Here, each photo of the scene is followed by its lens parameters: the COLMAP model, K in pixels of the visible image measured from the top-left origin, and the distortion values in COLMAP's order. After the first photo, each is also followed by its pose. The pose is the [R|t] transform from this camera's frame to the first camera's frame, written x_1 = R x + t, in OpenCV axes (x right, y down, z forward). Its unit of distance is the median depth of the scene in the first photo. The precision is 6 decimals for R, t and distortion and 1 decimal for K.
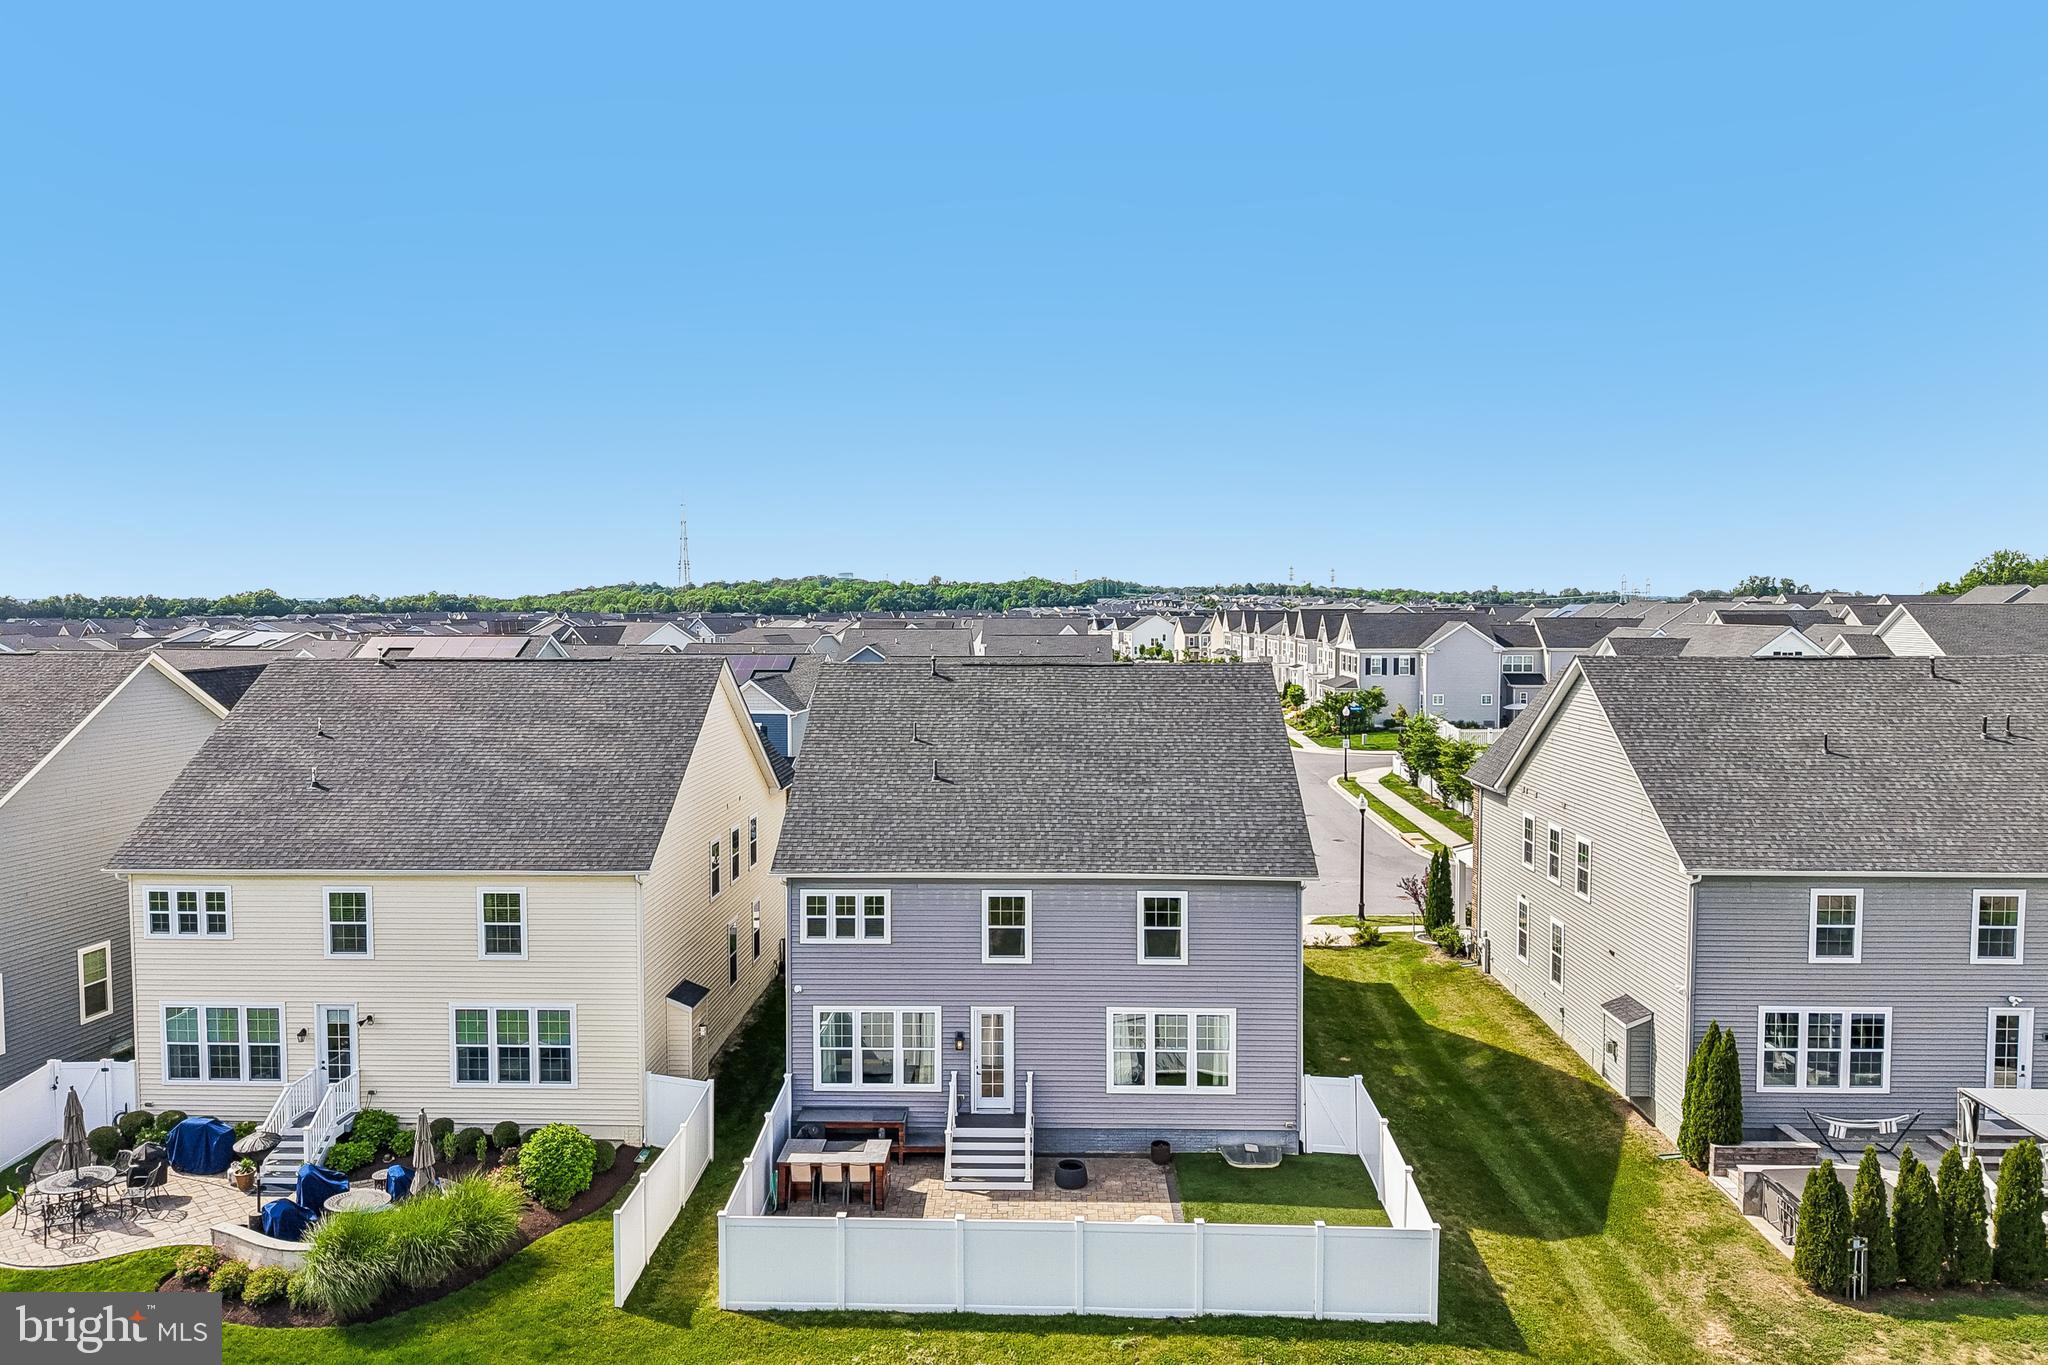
lens RADIAL K [[1365.8, 0, 1028.2], [0, 1365.8, 672.7], [0, 0, 1]] dist [0.048800, -0.049744]
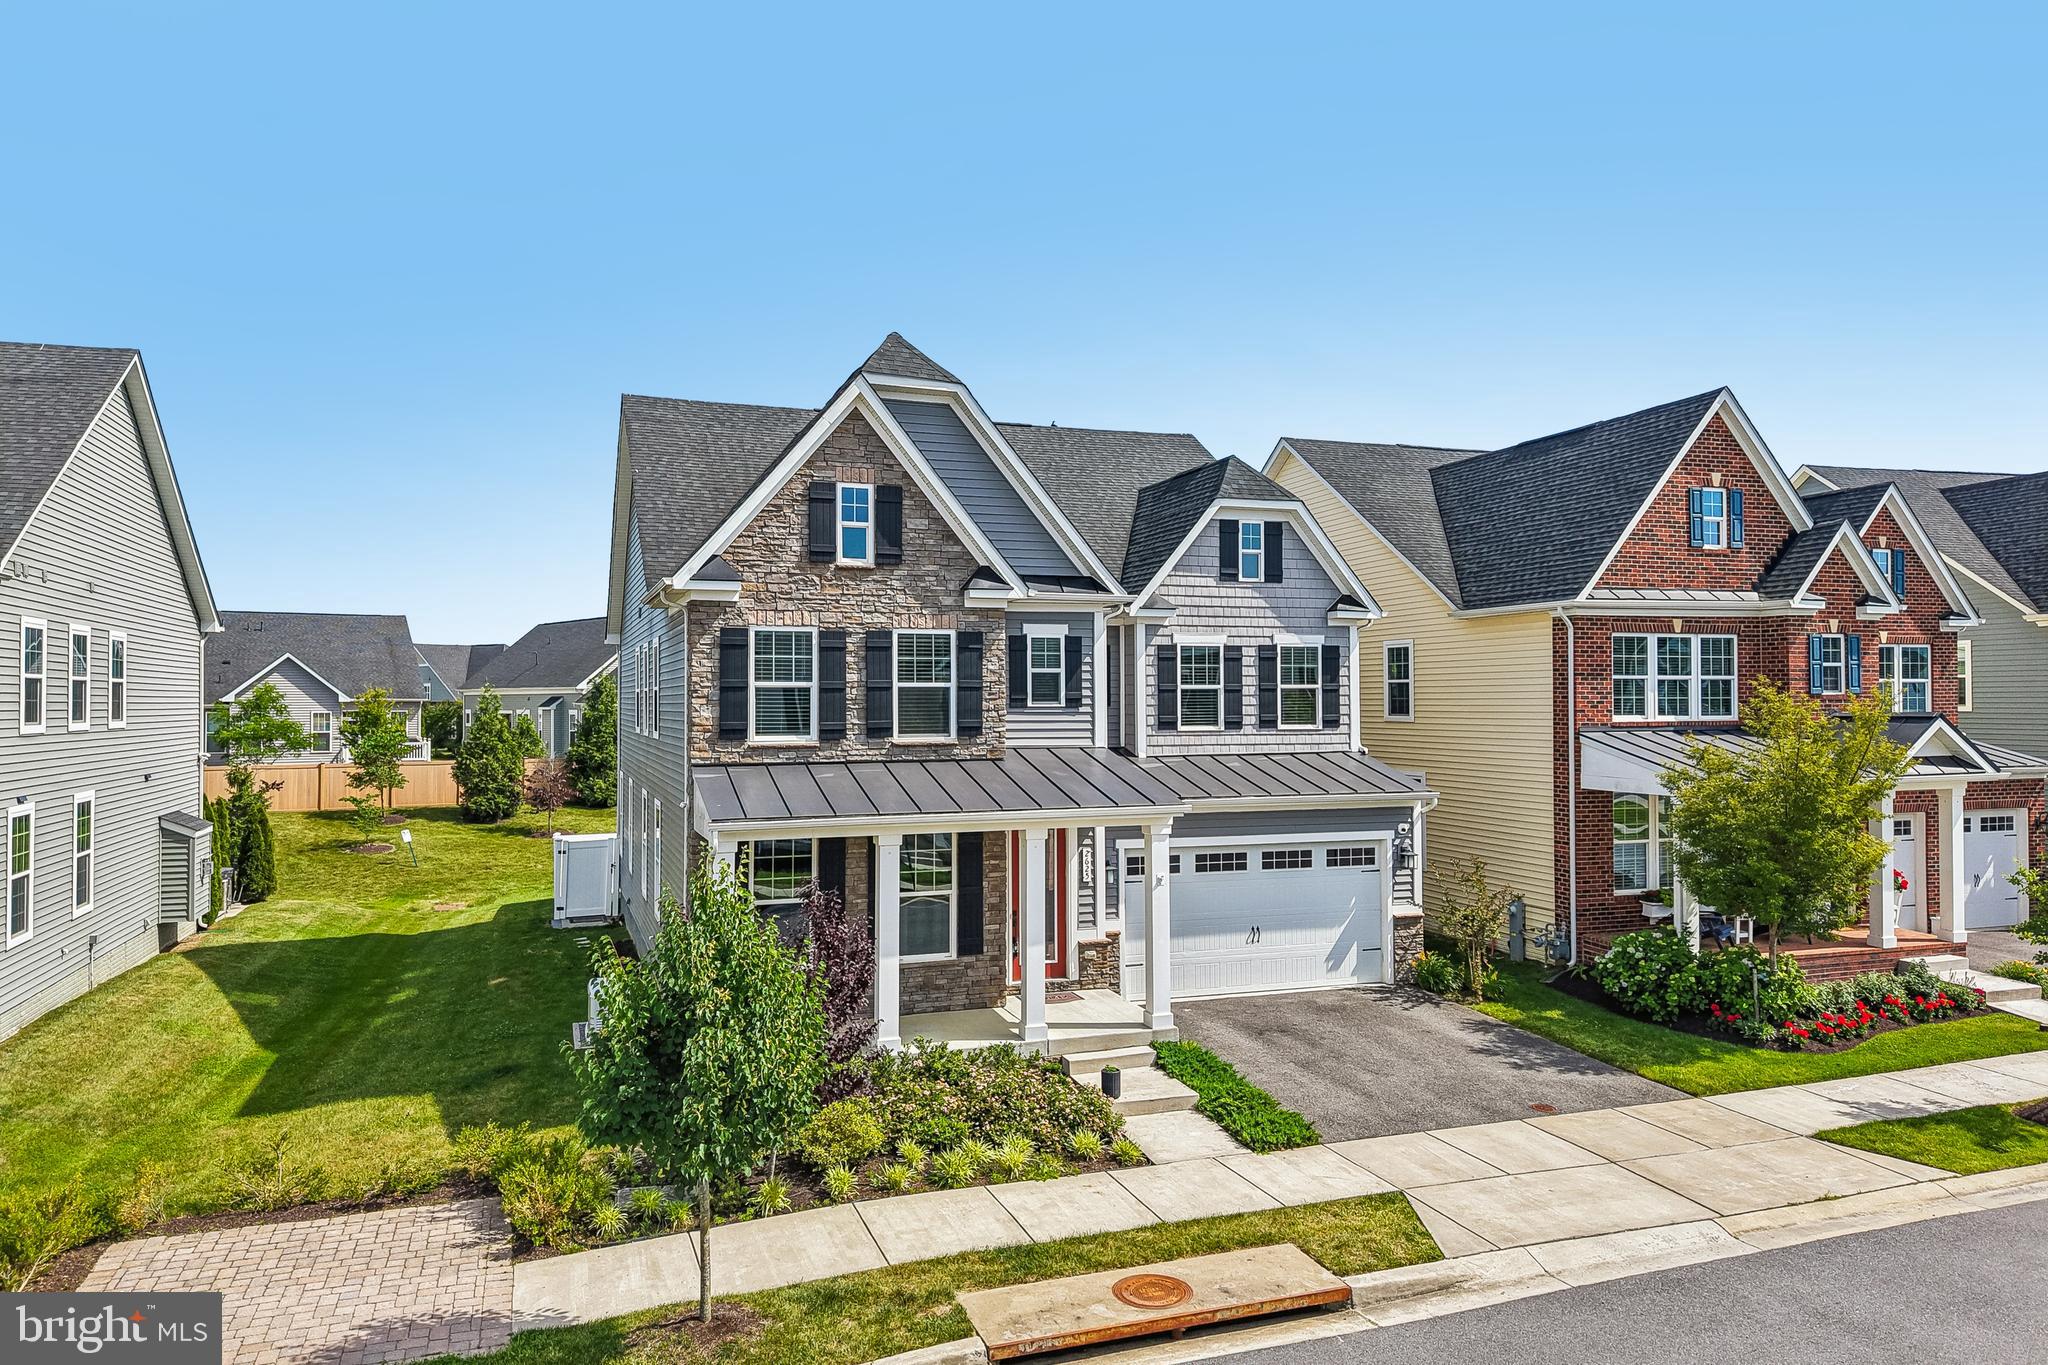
lens RADIAL K [[1365.8, 0, 1026.1], [0, 1365.8, 674.8], [0, 0, 1]] dist [0.048800, -0.049744]
pose [[-0.935146, -0.002931, -0.354250, 0.279746], [-0.013774, 0.999511, 0.028089, 0.137950], [0.353994, 0.031147, -0.934729, 2.084759]]
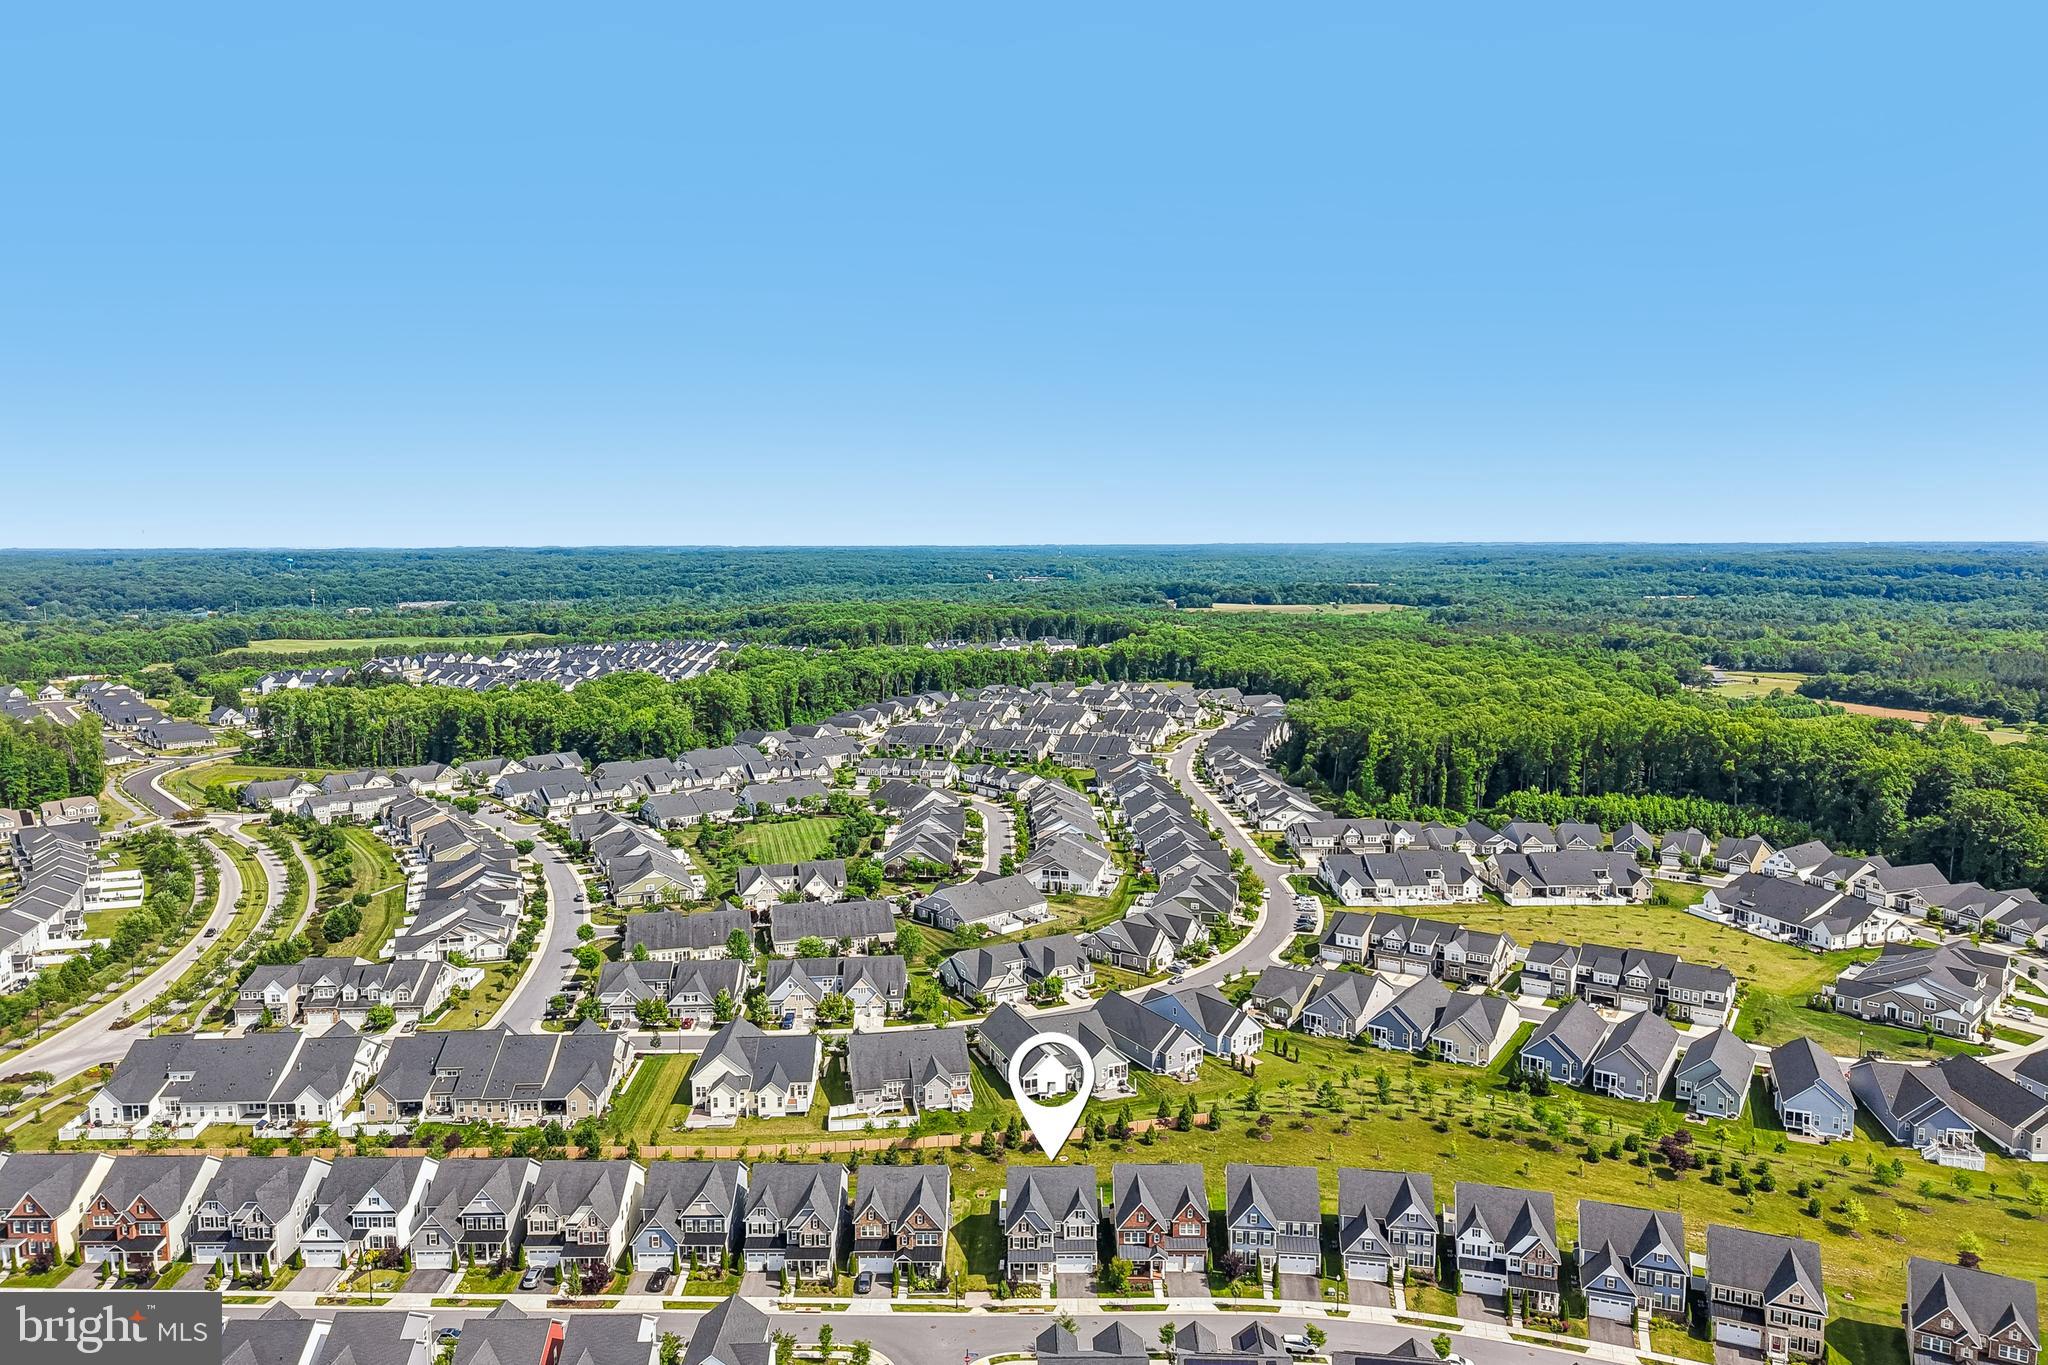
lens RADIAL K [[1365.8, 0, 1023.7], [0, 1365.8, 709.6], [0, 0, 1]] dist [0.048800, -0.049744]
pose [[-0.999765, 0.007179, -0.020459, 0.245763], [0.003478, 0.984478, 0.175474, -3.063426], [0.021401, 0.175362, -0.984271, 6.816344]]
